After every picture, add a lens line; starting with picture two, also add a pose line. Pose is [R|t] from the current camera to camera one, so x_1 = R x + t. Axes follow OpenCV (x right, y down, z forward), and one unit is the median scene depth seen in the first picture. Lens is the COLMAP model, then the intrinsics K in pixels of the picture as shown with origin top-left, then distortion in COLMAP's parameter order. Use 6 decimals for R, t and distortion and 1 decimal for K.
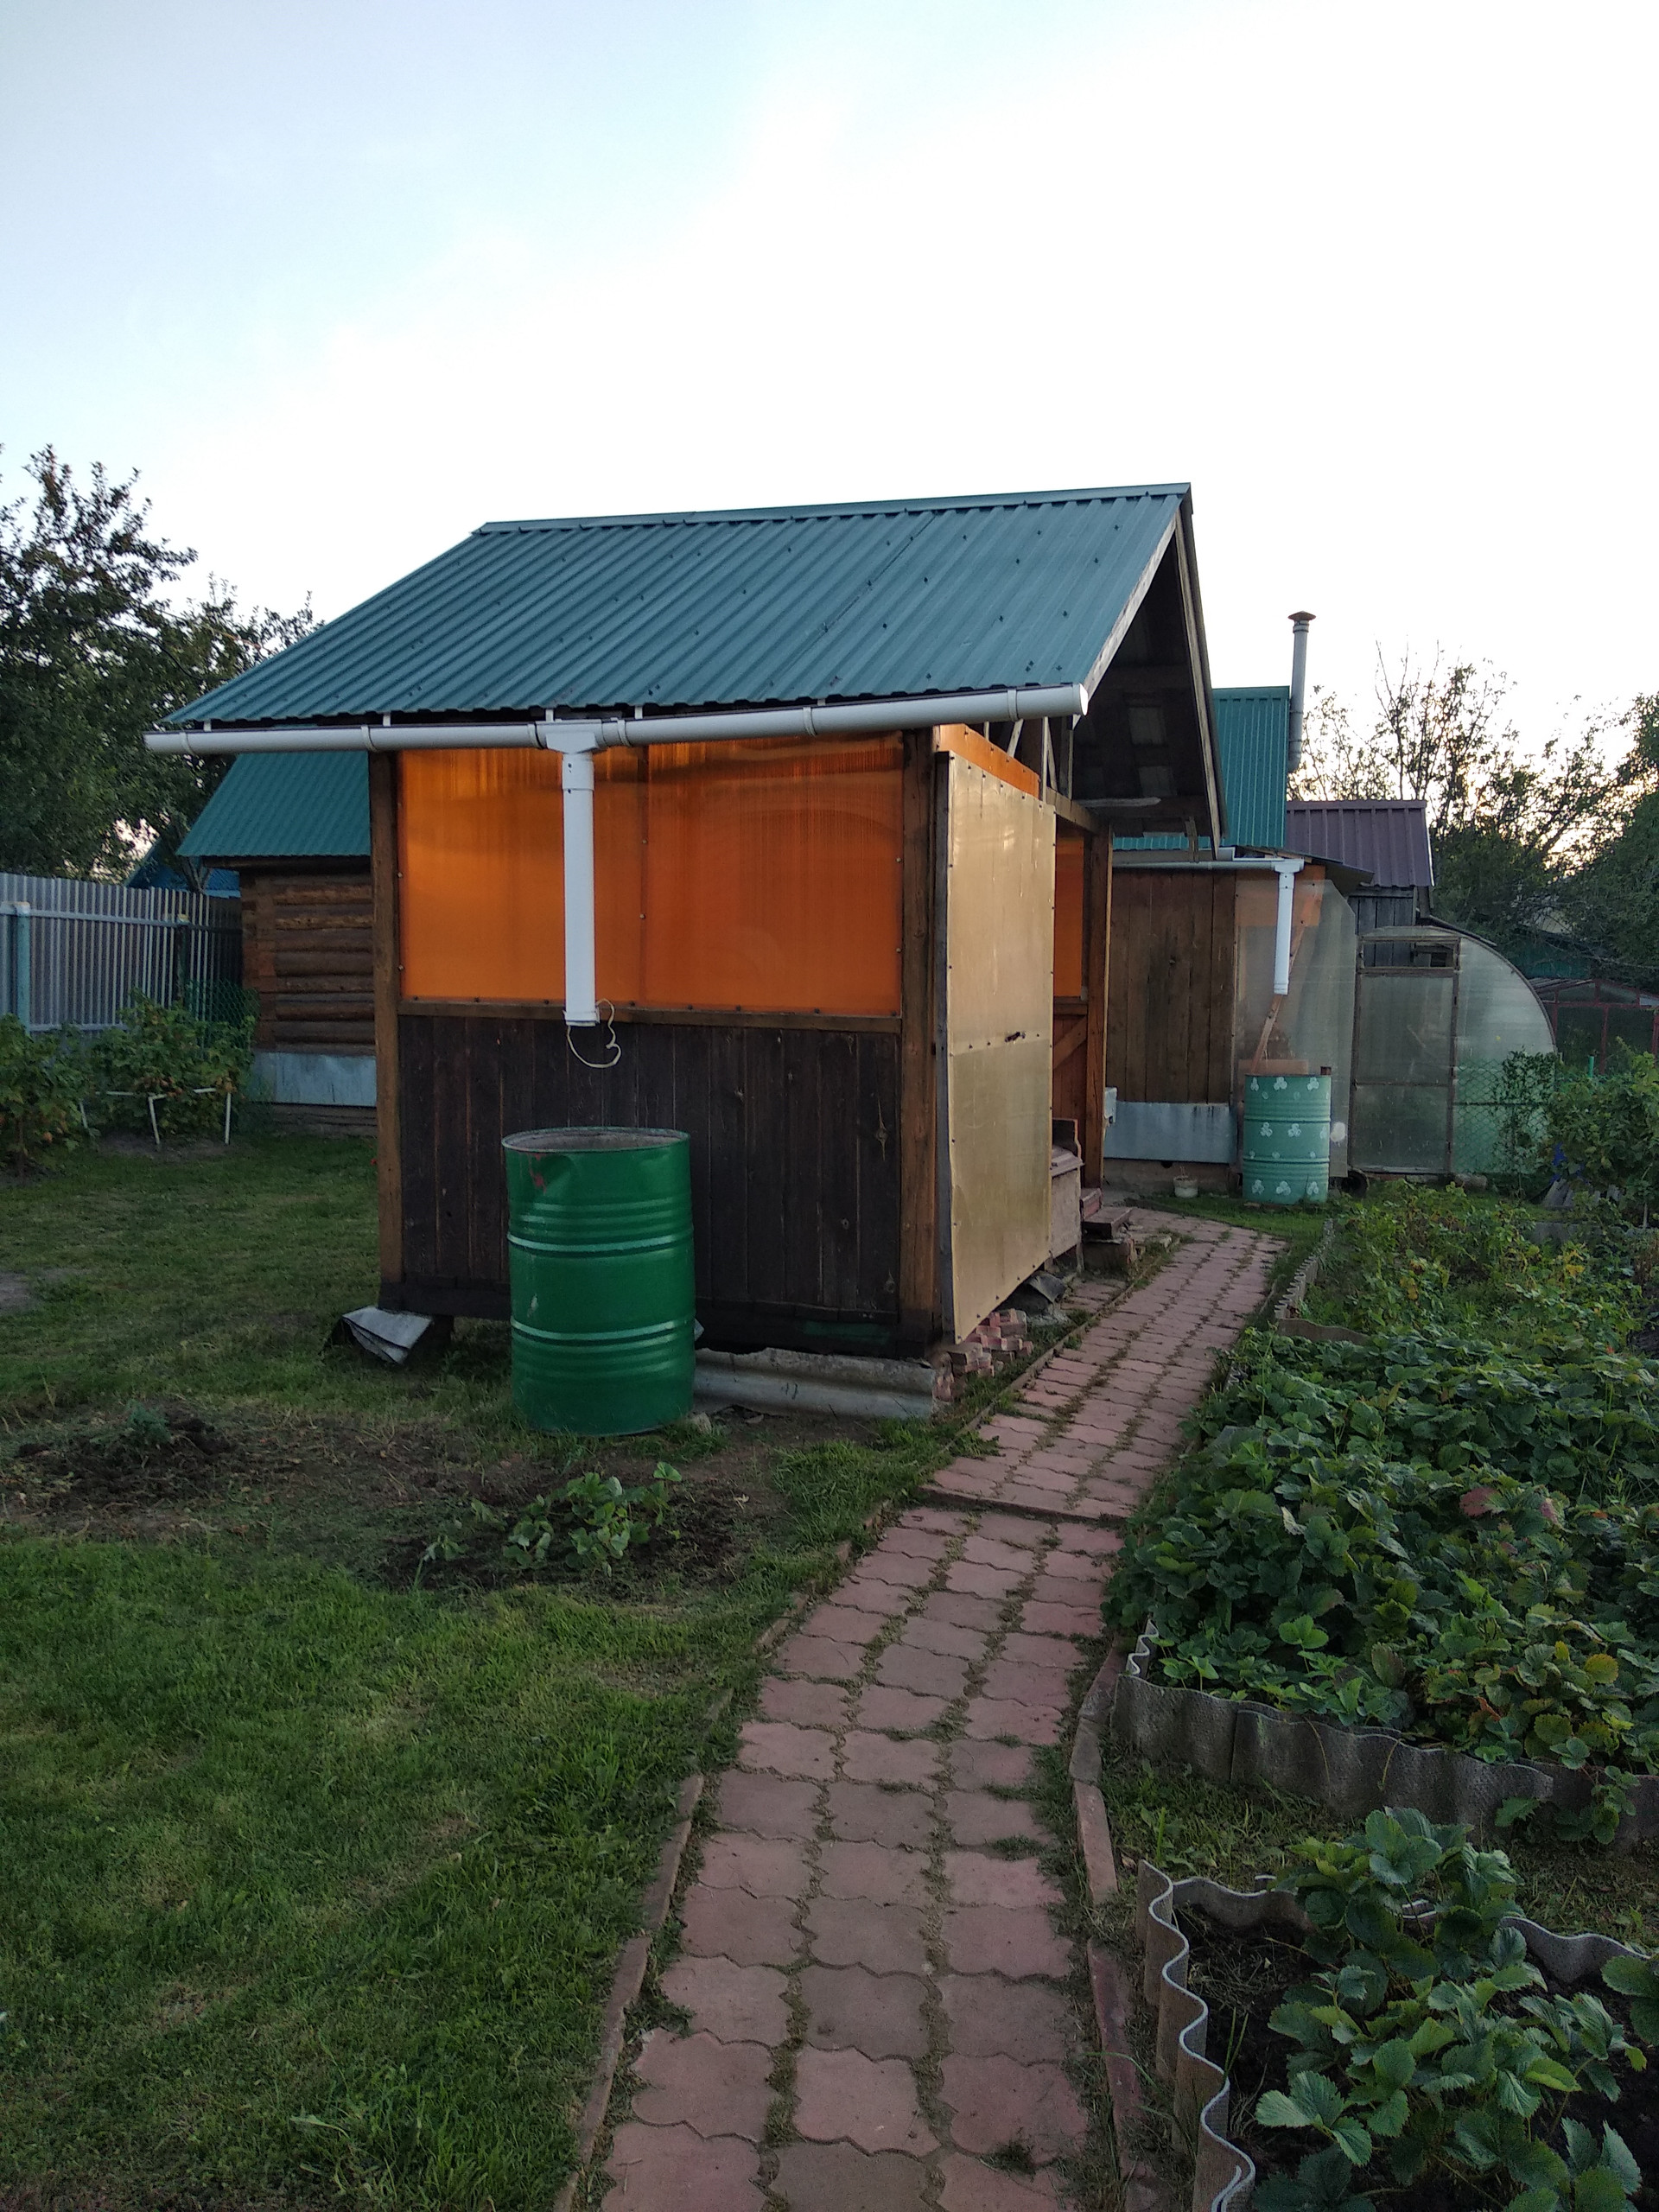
lens RADIAL K [[1715.9, 0, 812.3], [0, 1715.9, 1102.8], [0, 0, 1]] dist [0.063278, -0.090844]
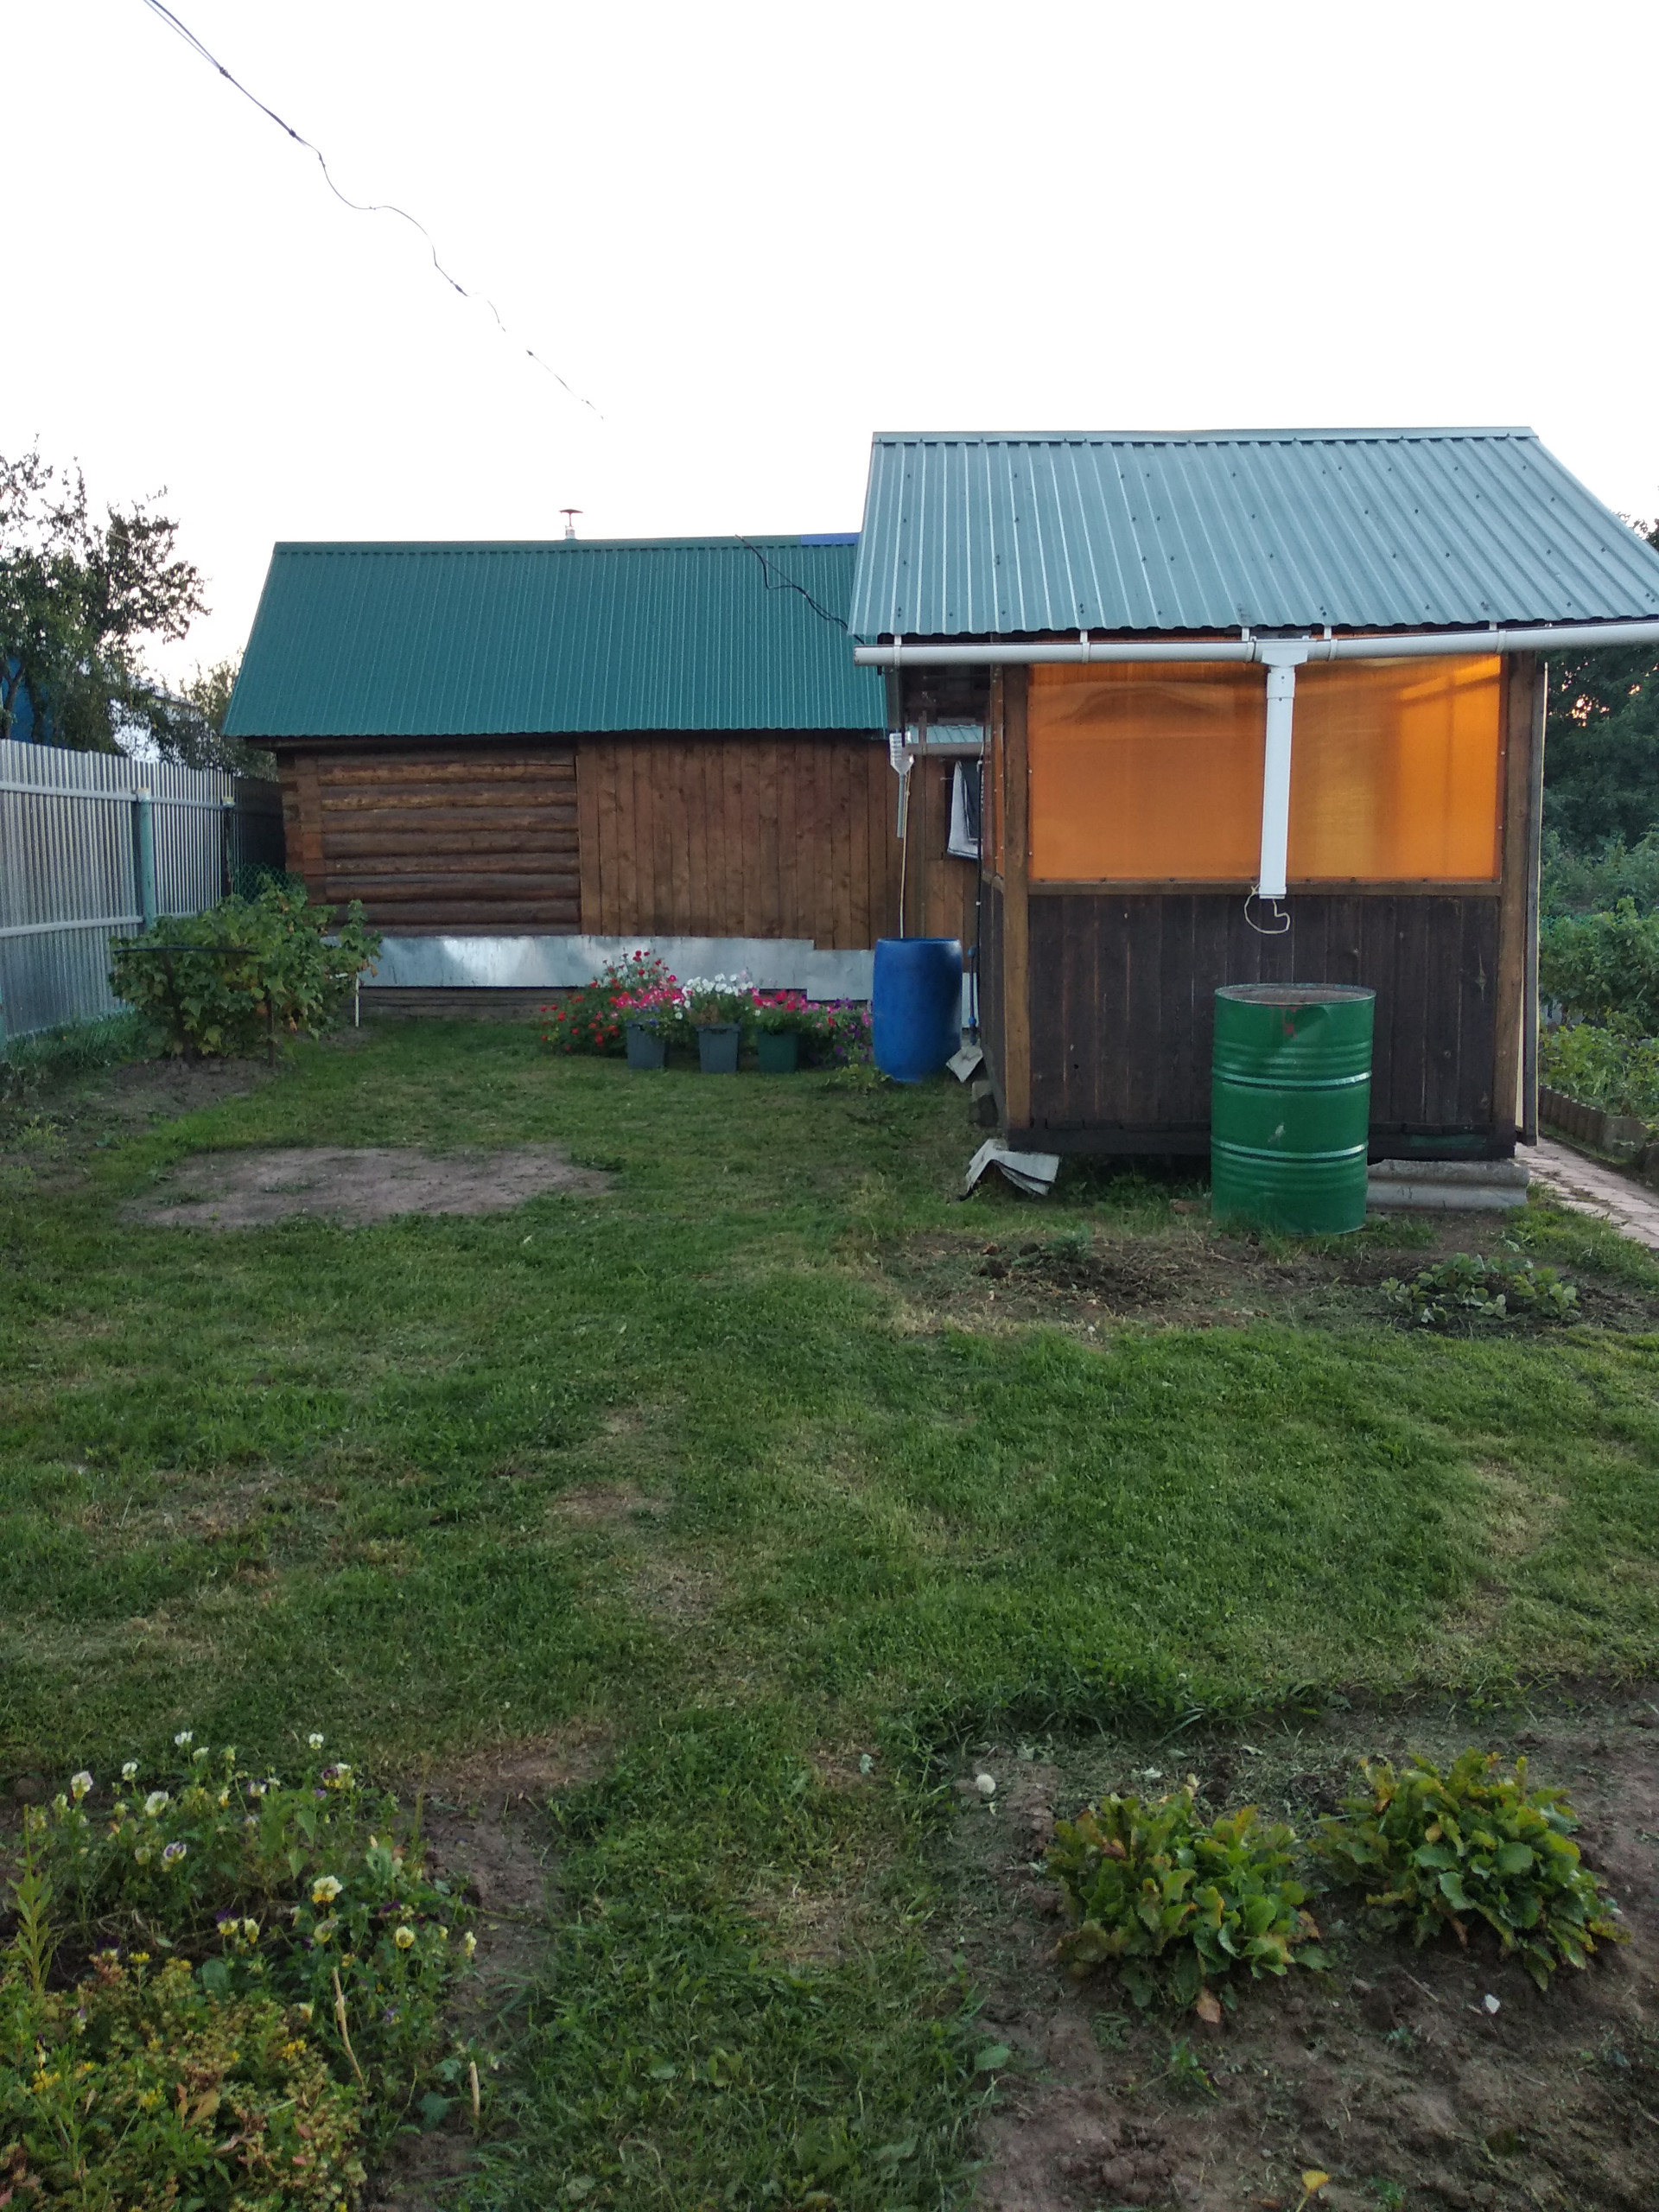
lens RADIAL K [[1694.5, 0, 827.4], [0, 1694.5, 1115.1], [0, 0, 1]] dist [0.073021, -0.131359]
pose [[0.965409, -0.060299, 0.253673, -0.470971], [0.037821, 0.994987, 0.092577, -0.010656], [-0.257983, -0.079781, 0.962850, -0.045606]]
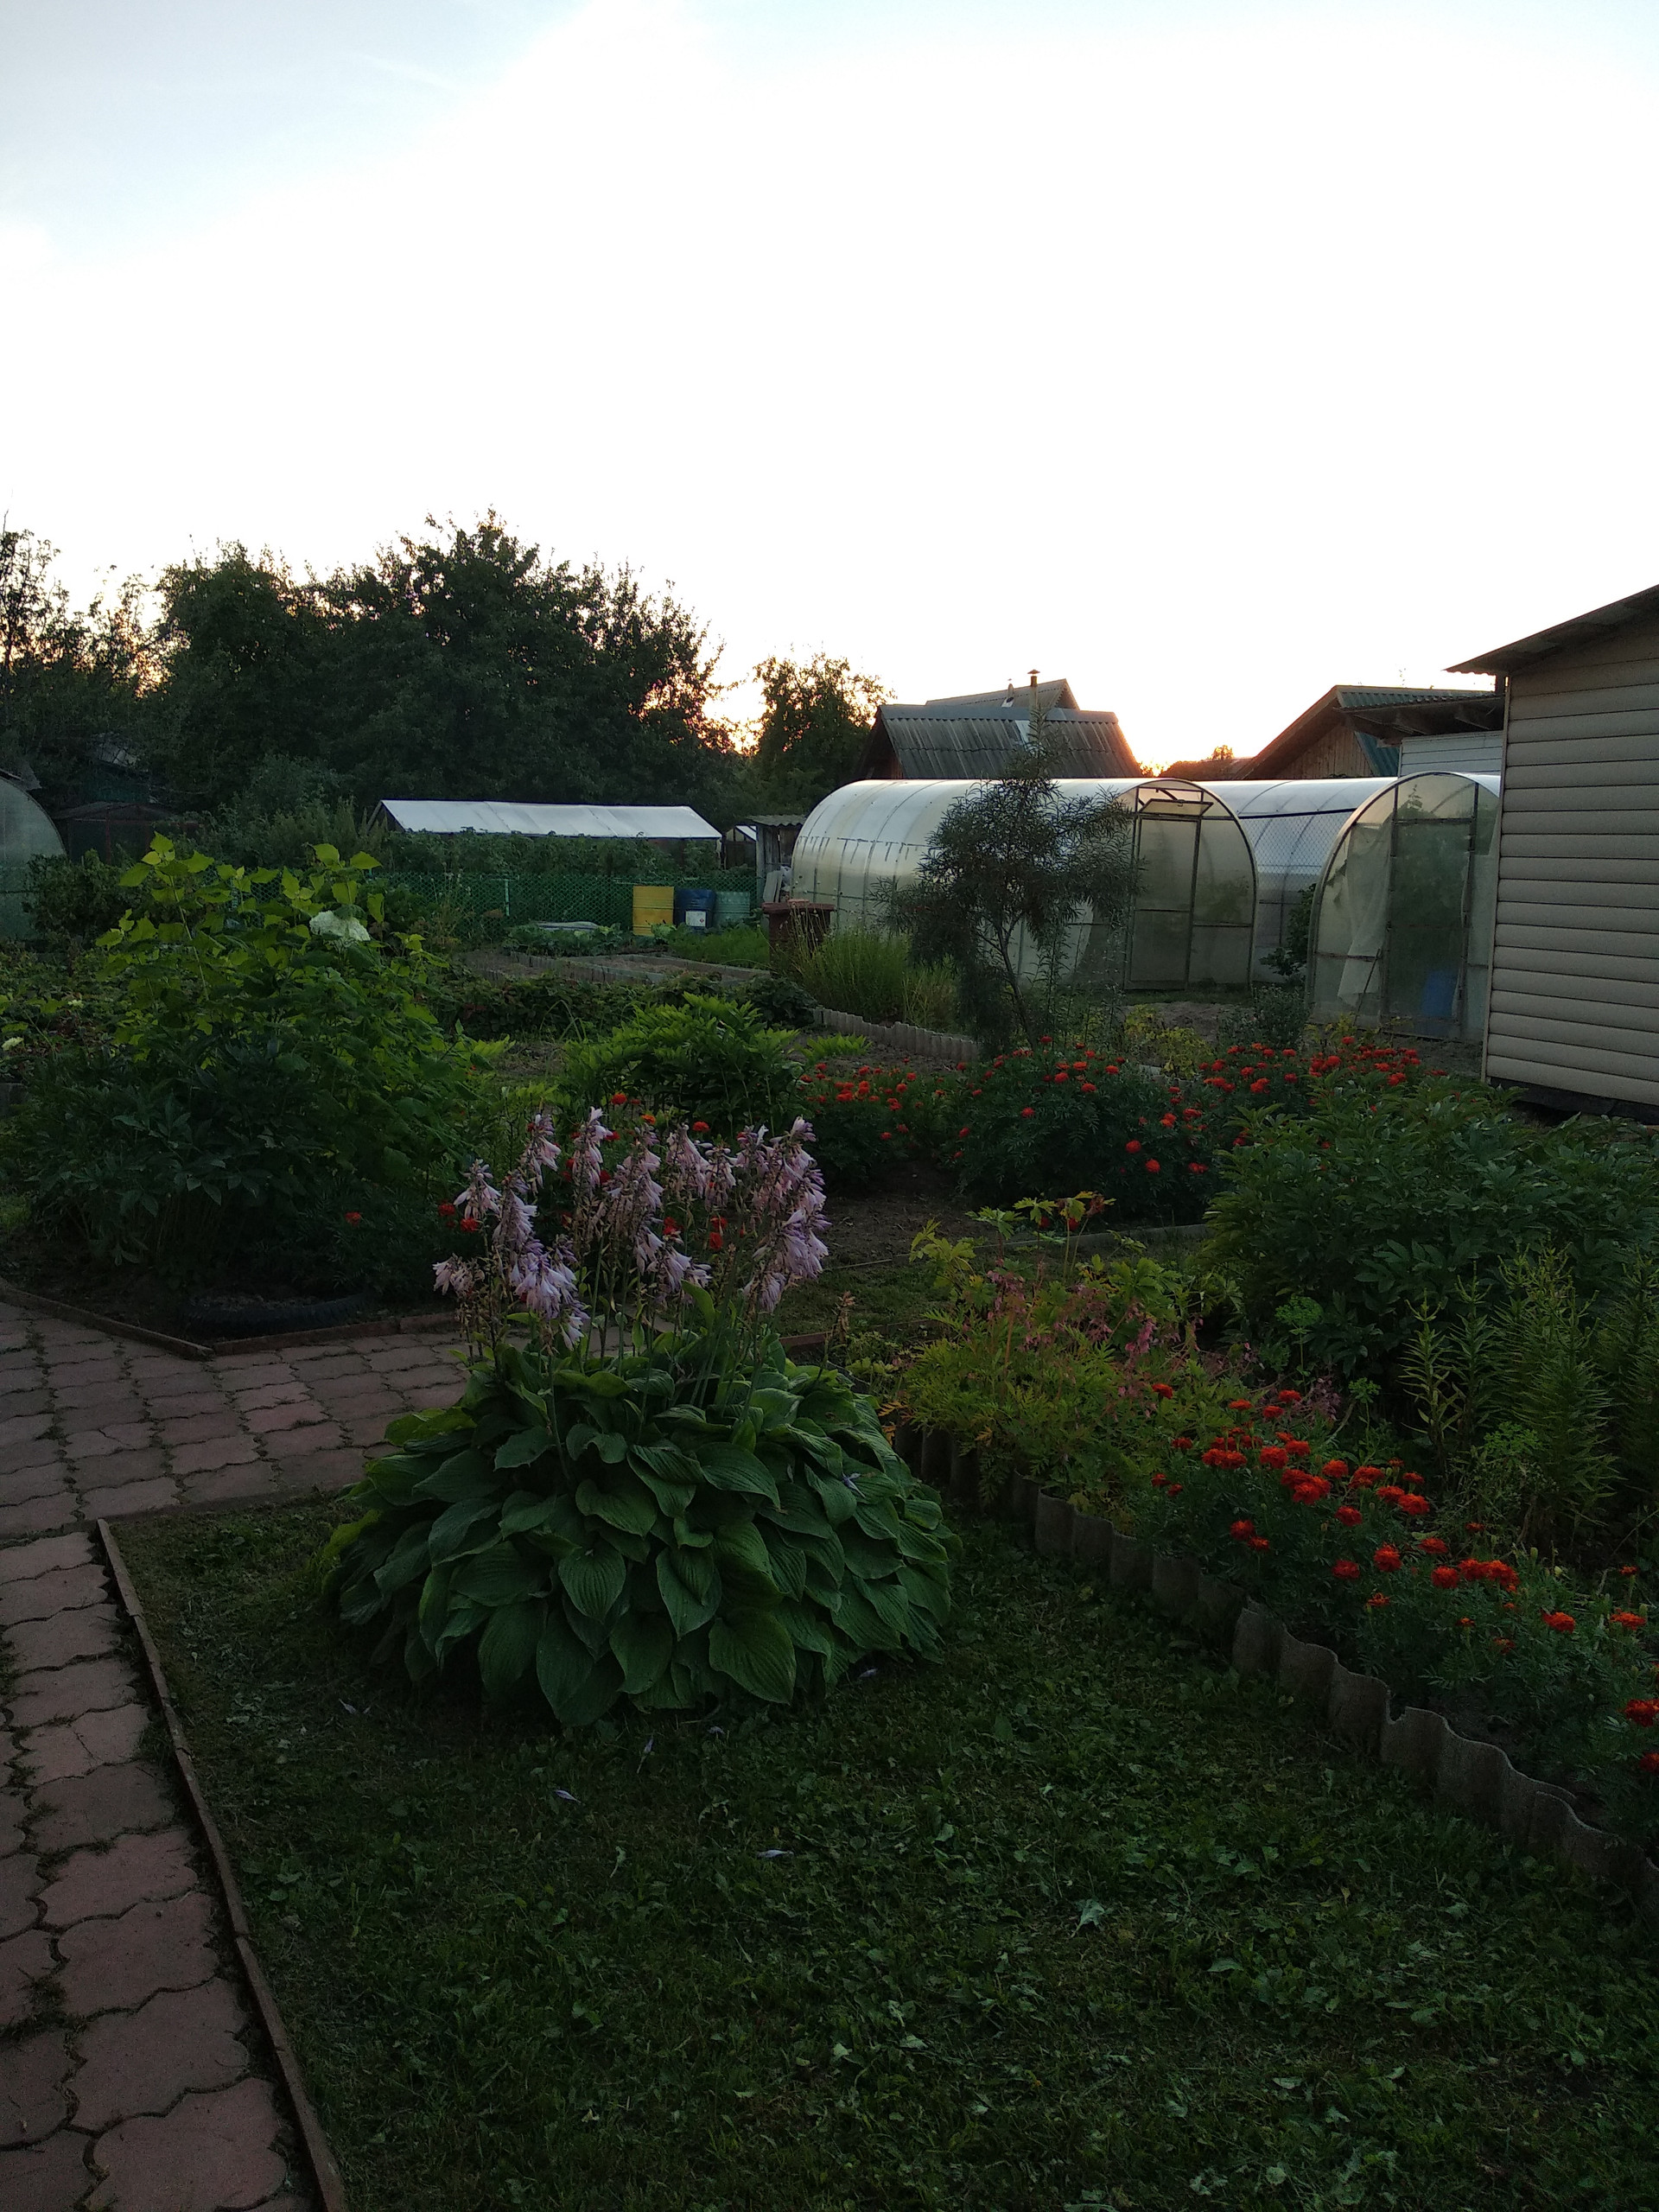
lens RADIAL K [[1706.0, 0, 822.6], [0, 1706.0, 1107.3], [0, 0, 1]] dist [0.048837, -0.071473]
pose [[0.732399, -0.124651, 0.669368, -0.170445], [0.053868, 0.990626, 0.125536, 0.058120], [-0.678741, -0.055886, 0.732248, -0.862305]]
